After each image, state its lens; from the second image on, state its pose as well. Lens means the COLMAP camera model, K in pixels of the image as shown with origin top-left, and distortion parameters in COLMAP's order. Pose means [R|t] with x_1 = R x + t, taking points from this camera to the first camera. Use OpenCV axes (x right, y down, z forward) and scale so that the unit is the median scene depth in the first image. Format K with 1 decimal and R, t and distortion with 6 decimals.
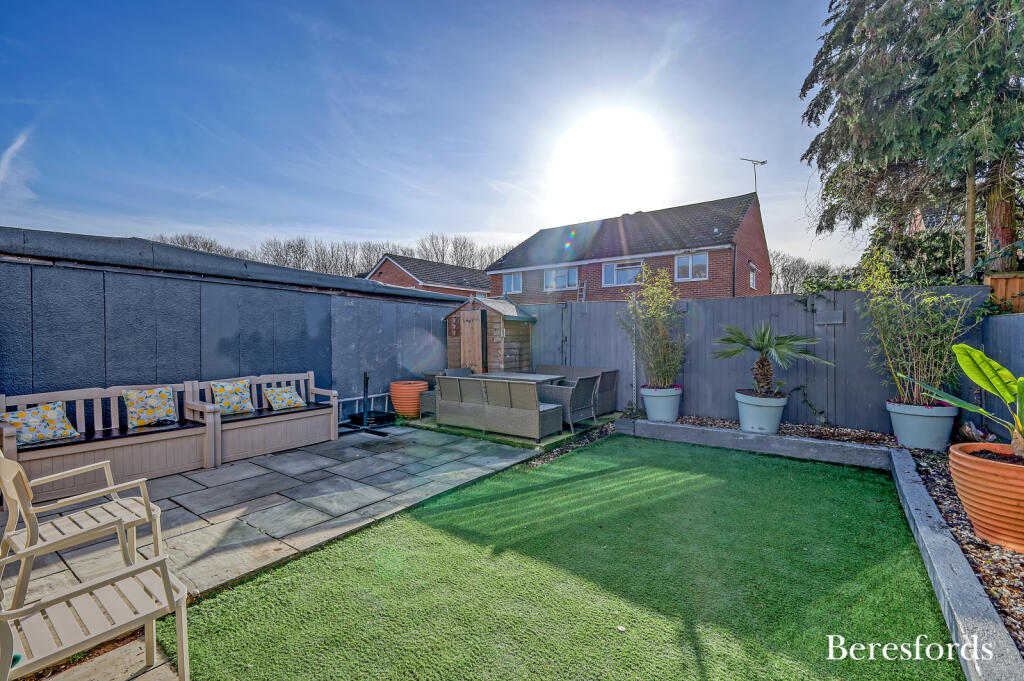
lens RADIAL K [[447.0, 0, 509.6], [0, 447.0, 339.8], [0, 0, 1]] dist [0.003930, 0.000271]
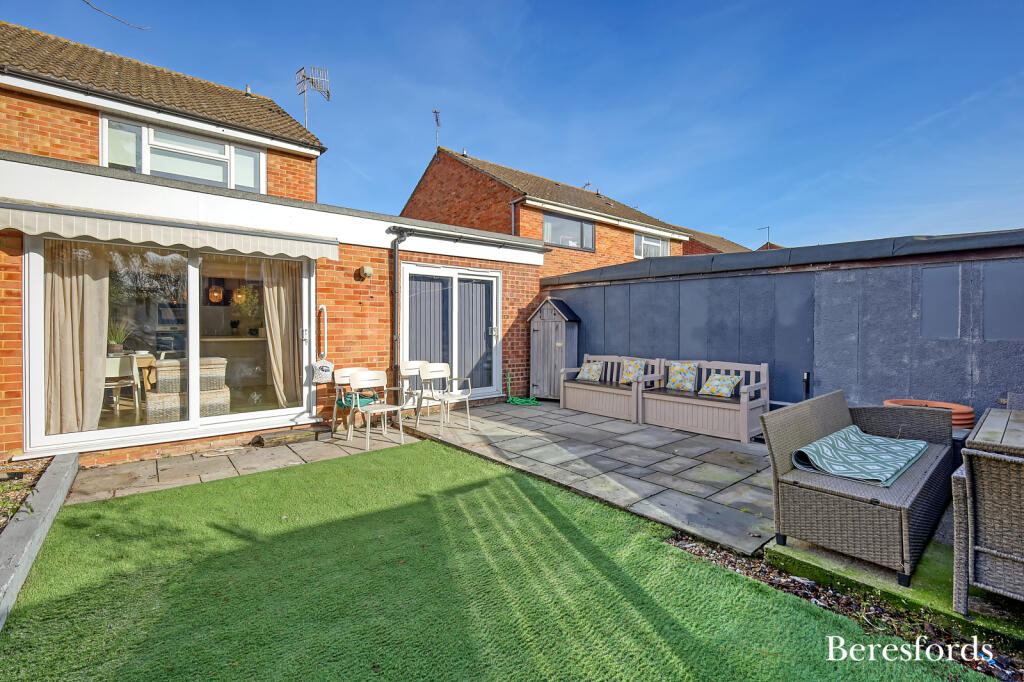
lens RADIAL K [[440.7, 0, 512.0], [0, 440.7, 328.2], [0, 0, 1]] dist [-0.002454, -0.000323]
pose [[-0.244636, 0.009207, -0.969571, 0.727121], [-0.003996, 0.999937, 0.010503, -0.010013], [0.969607, 0.006444, -0.244584, 1.005079]]
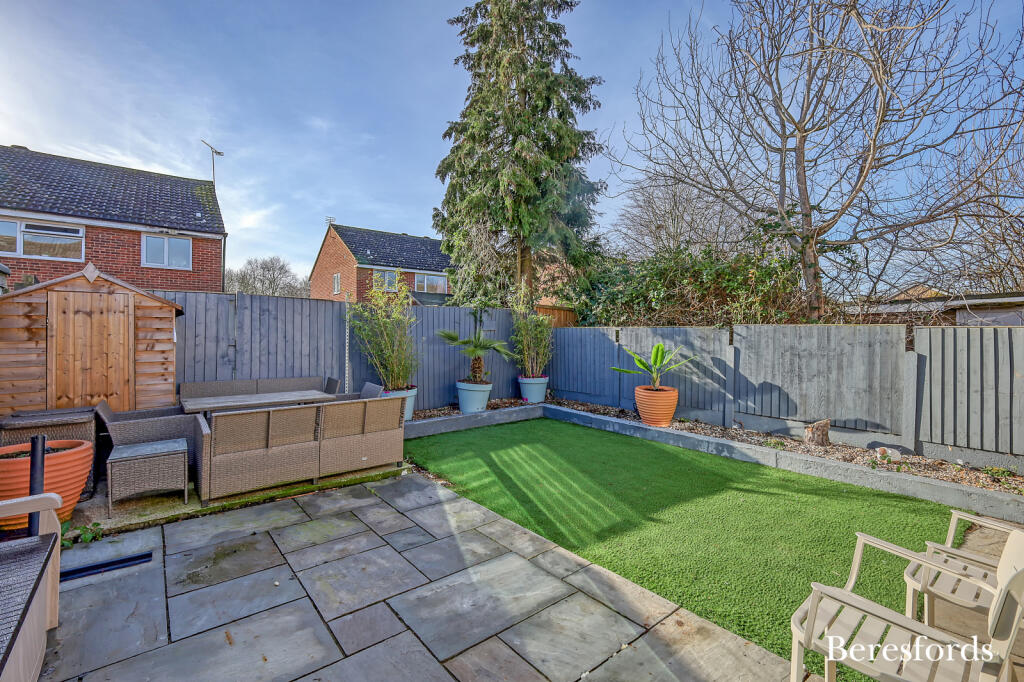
lens RADIAL K [[447.0, 0, 509.6], [0, 447.0, 340.3], [0, 0, 1]] dist [0.003930, 0.000271]
pose [[0.259882, -0.011403, 0.965573, -0.860849], [0.003694, 0.999935, 0.010815, -0.025079], [-0.965633, 0.000756, 0.259907, 0.691029]]
